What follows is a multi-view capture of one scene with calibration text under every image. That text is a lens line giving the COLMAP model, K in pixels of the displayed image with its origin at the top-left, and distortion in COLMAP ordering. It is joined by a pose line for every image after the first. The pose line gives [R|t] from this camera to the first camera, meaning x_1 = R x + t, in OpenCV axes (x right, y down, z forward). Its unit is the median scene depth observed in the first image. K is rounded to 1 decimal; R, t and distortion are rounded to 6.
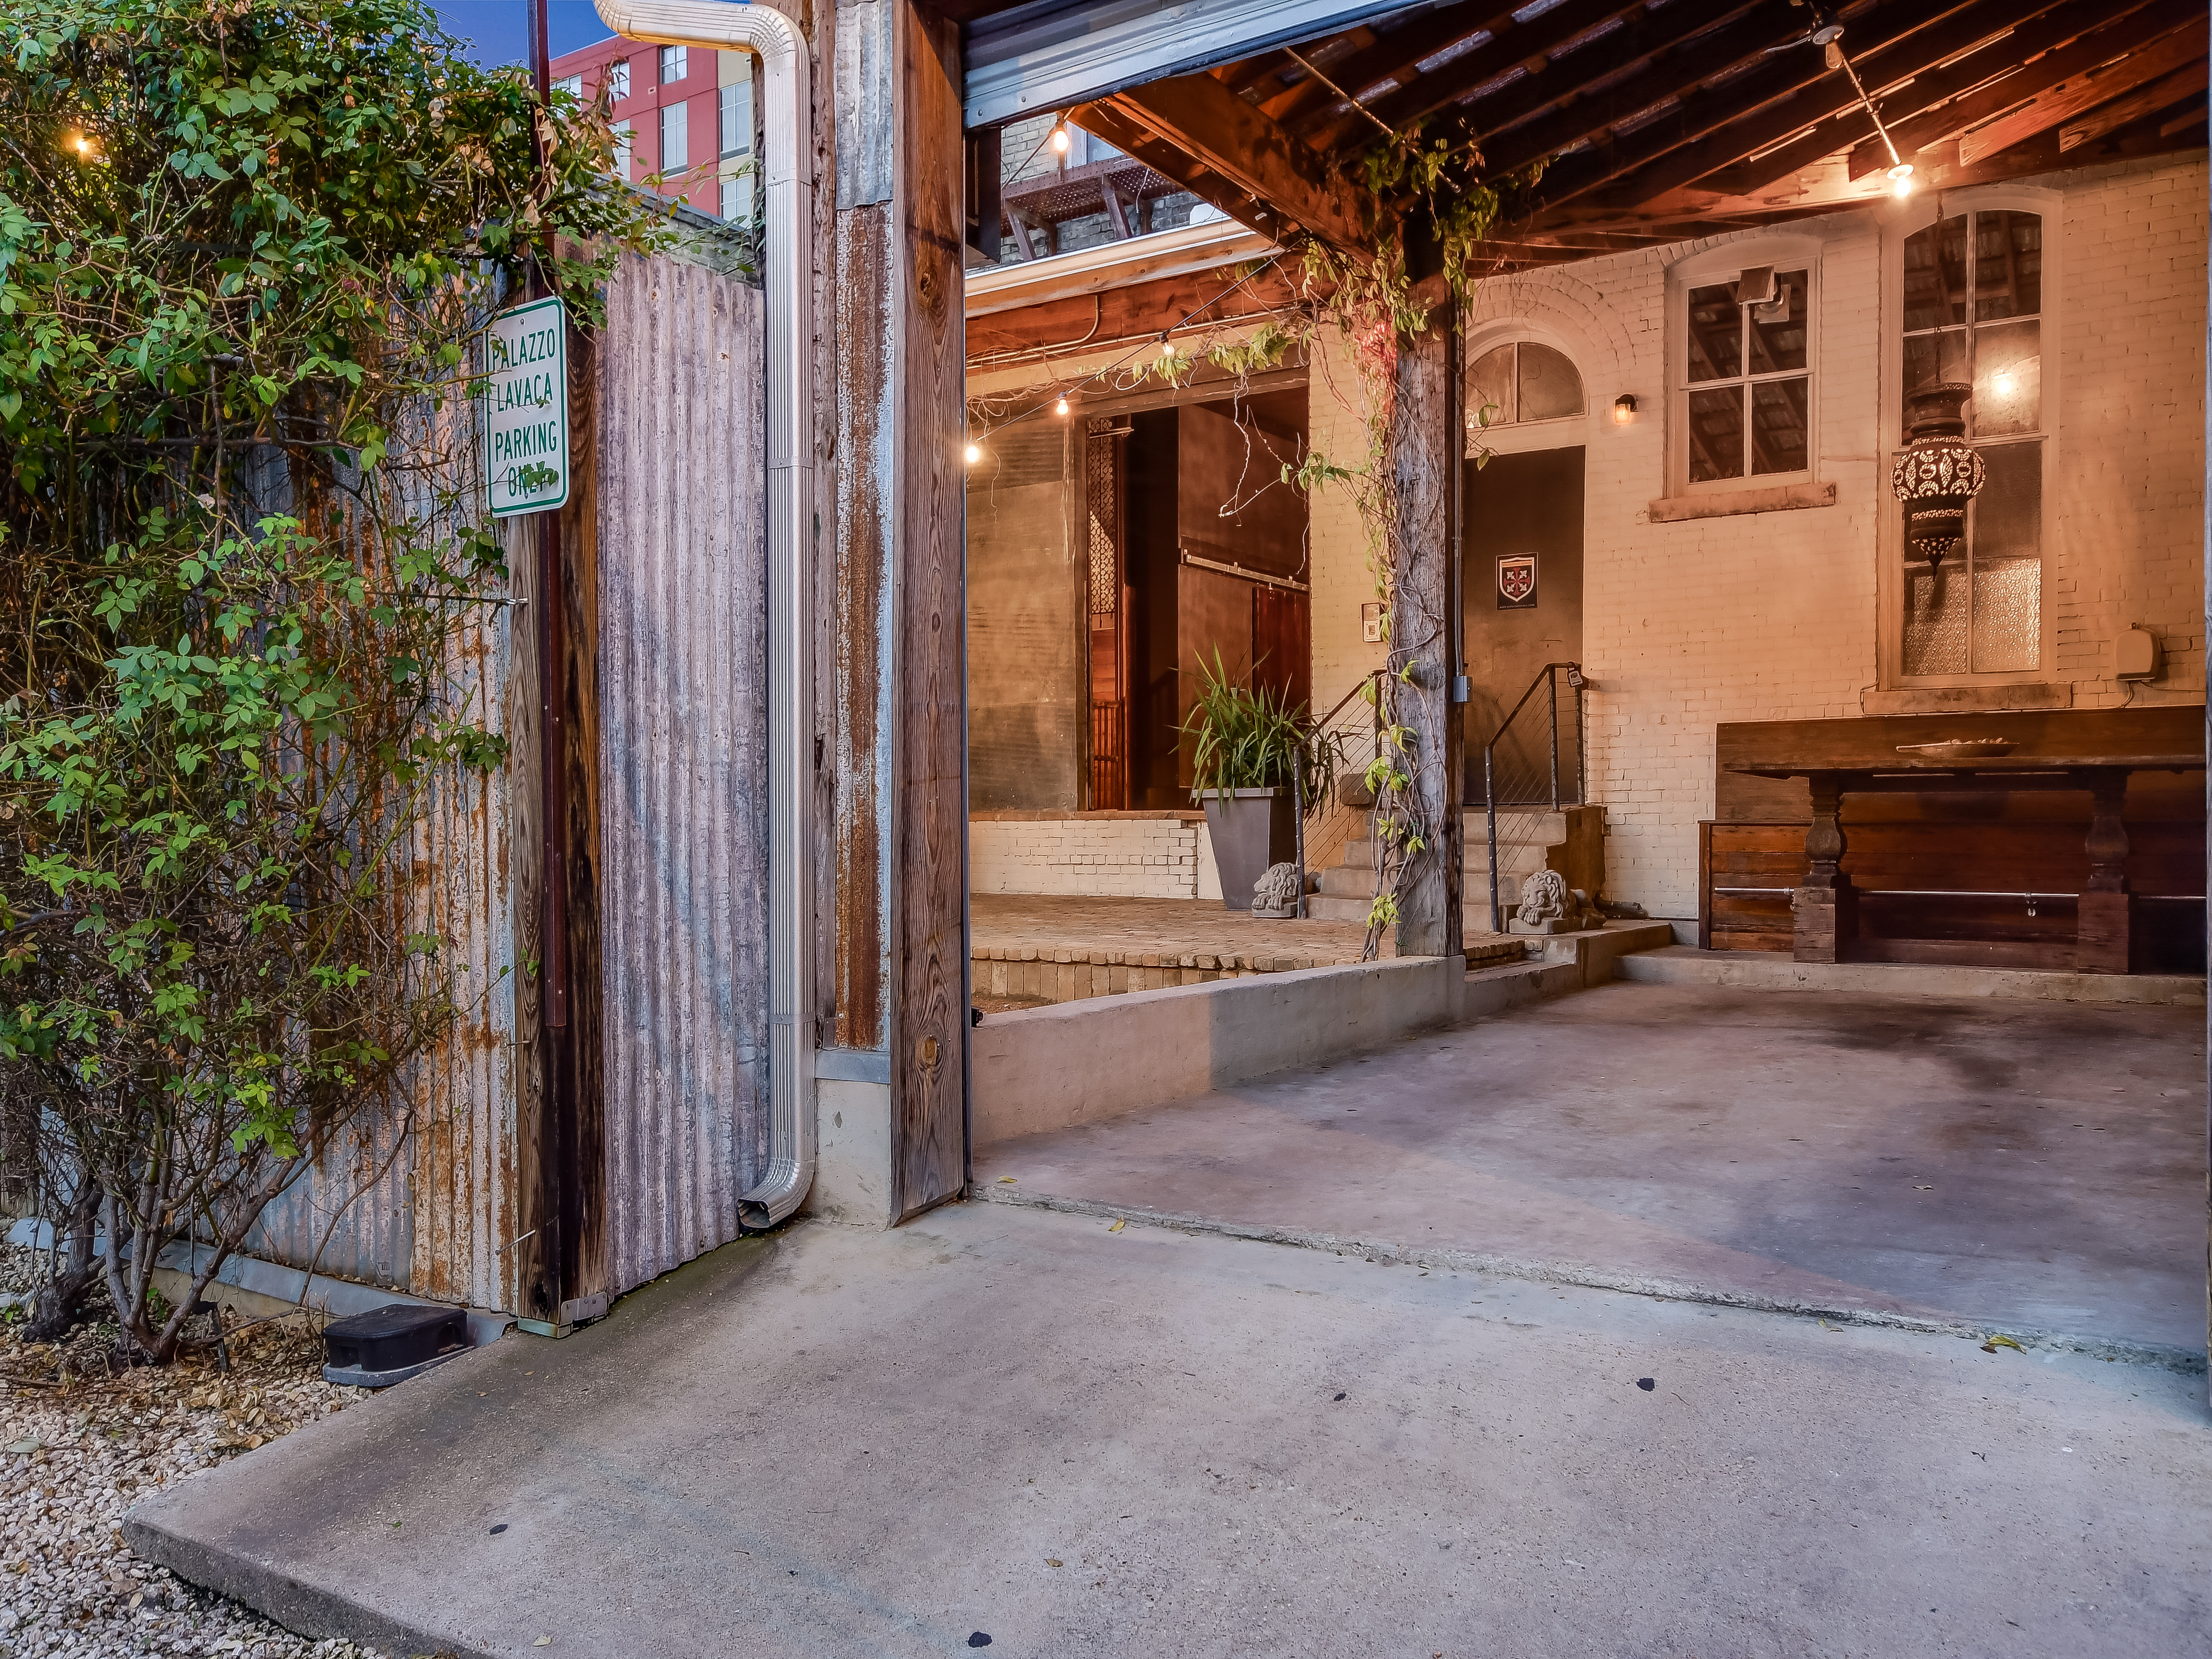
lens RADIAL K [[1730.3, 0, 1106.0], [0, 1730.3, 829.5], [0, 0, 1]] dist [-0.049536, 0.000081]
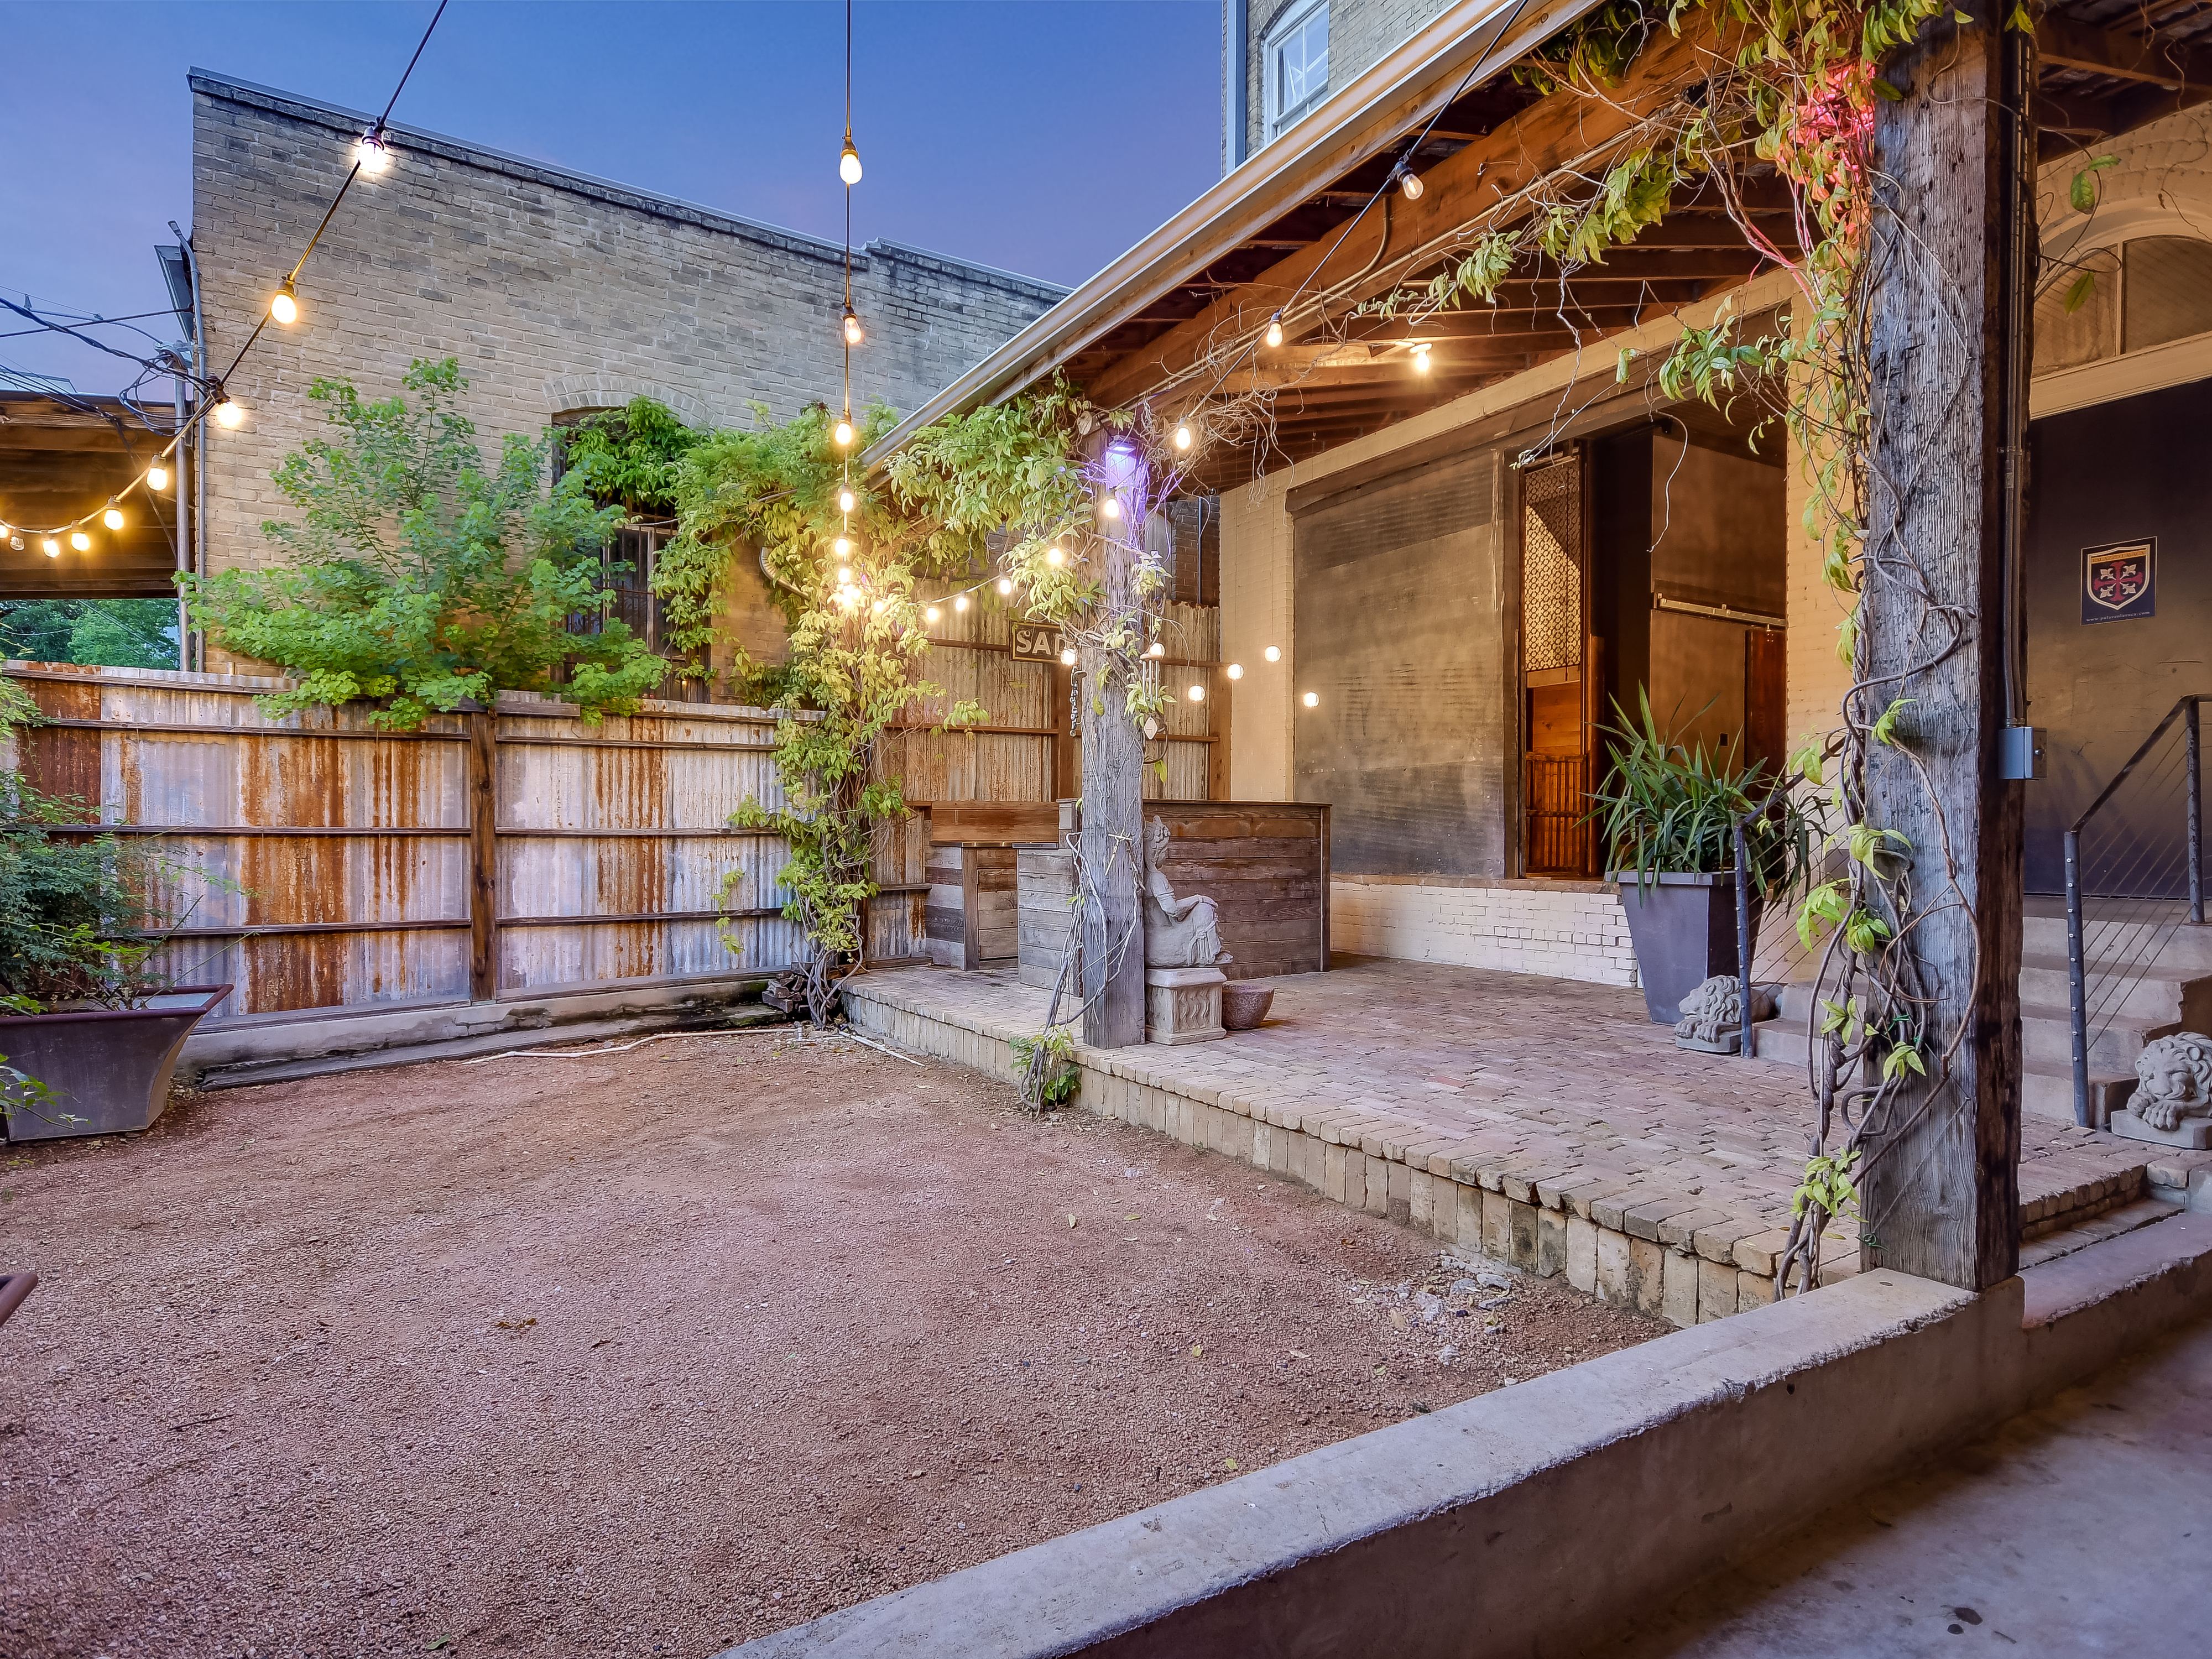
lens RADIAL K [[1225.6, 0, 1090.8], [0, 1225.6, 840.0], [0, 0, 1]] dist [0.009344, 0.000201]
pose [[0.904201, 0.007586, -0.427040, 0.083104], [-0.007969, 0.999968, 0.000891, -0.039047], [0.427033, 0.002597, 0.904232, 0.404419]]
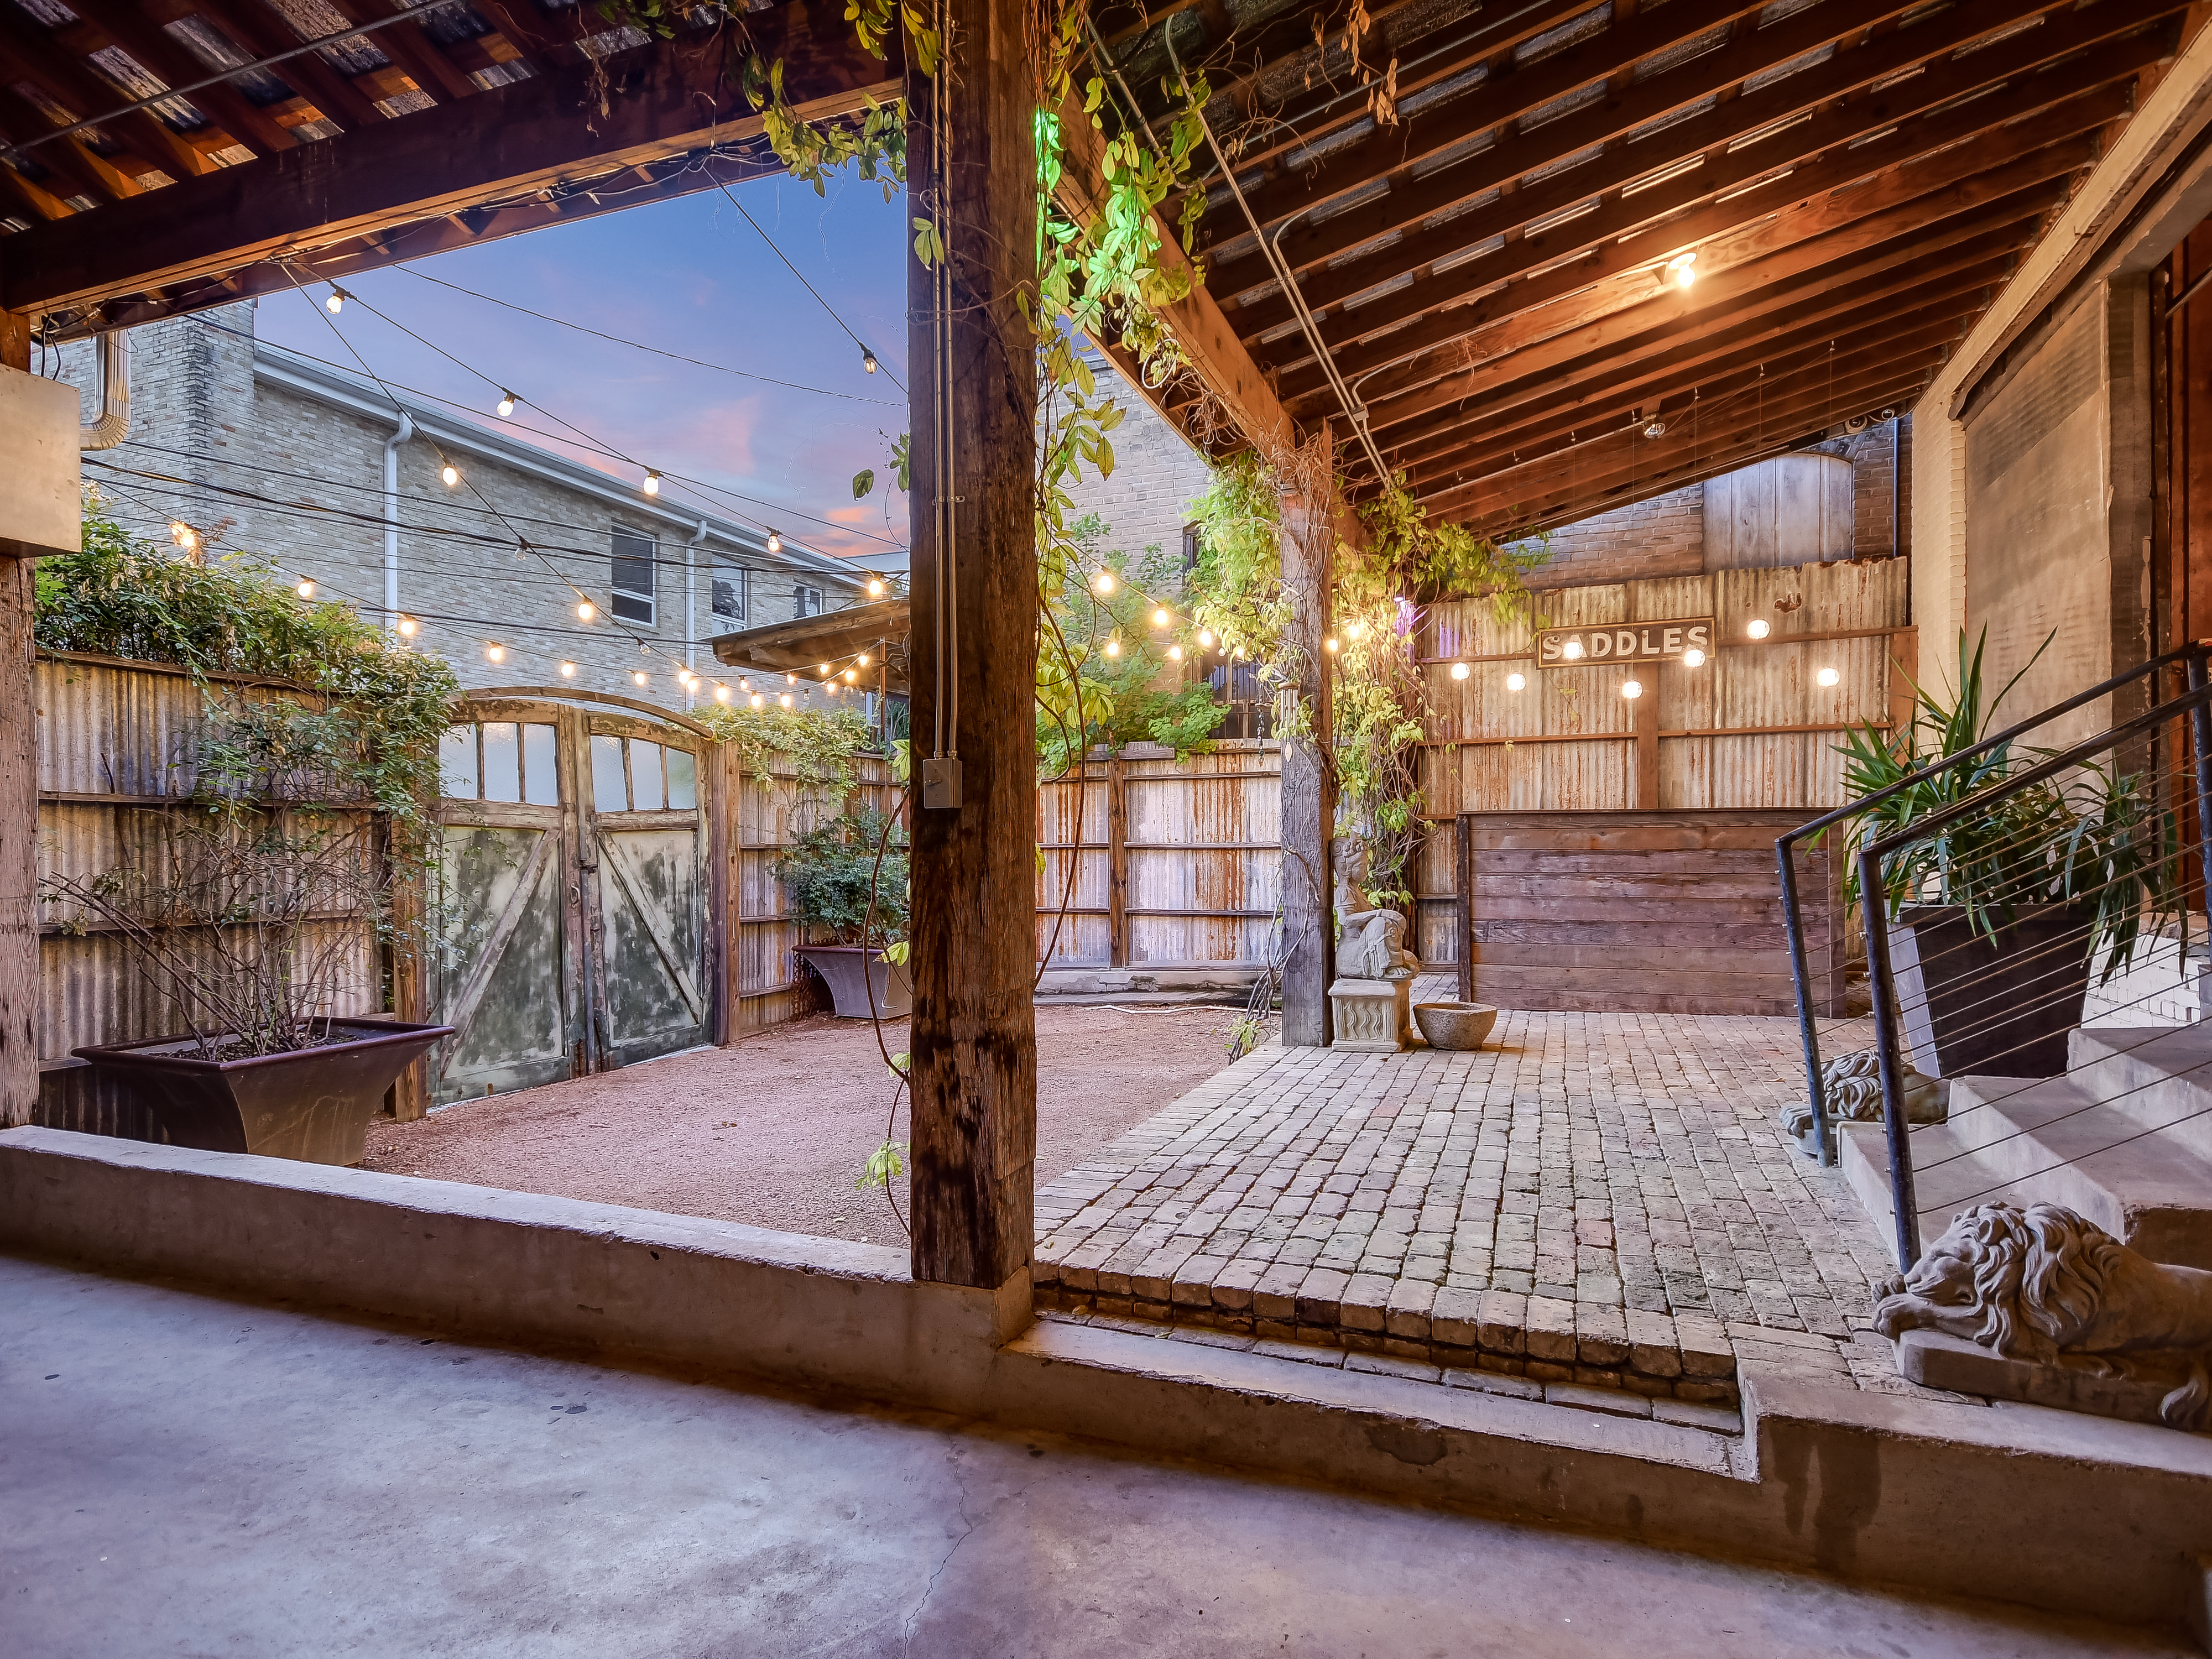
lens RADIAL K [[1198.3, 0, 1106.0], [0, 1198.3, 829.5], [0, 0, 1]] dist [0.000791, 0.000349]
pose [[0.211840, -0.007433, -0.977276, 0.403343], [-0.001694, 0.999967, -0.007973, -0.045867], [0.977303, 0.003344, 0.211821, 0.687853]]
